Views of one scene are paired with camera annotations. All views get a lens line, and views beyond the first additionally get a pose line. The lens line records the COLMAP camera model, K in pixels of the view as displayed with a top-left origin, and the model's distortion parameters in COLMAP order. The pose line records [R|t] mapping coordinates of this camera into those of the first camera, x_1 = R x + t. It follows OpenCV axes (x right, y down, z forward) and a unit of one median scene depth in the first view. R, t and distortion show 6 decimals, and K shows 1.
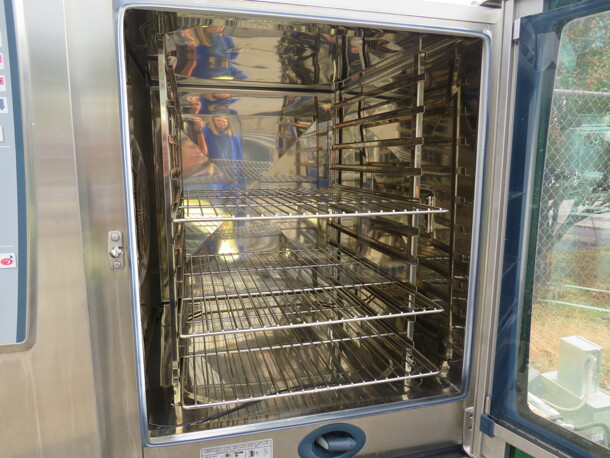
lens RADIAL K [[434.6, 0, 316.0], [0, 434.6, 229.0], [0, 0, 1]] dist [-0.031964, 0.006047]
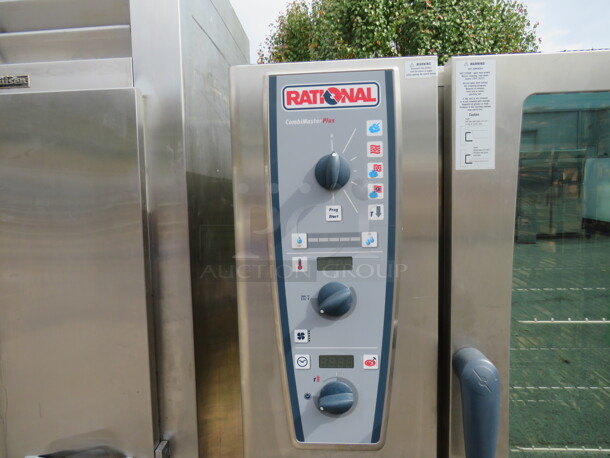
lens RADIAL K [[434.6, 0, 316.0], [0, 434.6, 229.0], [0, 0, 1]] dist [-0.031964, 0.006047]
pose [[0.941485, 0.002711, -0.337043, -0.482362], [-0.026634, 0.997439, -0.066375, -0.162159], [0.336000, 0.071468, 0.939147, -0.025287]]
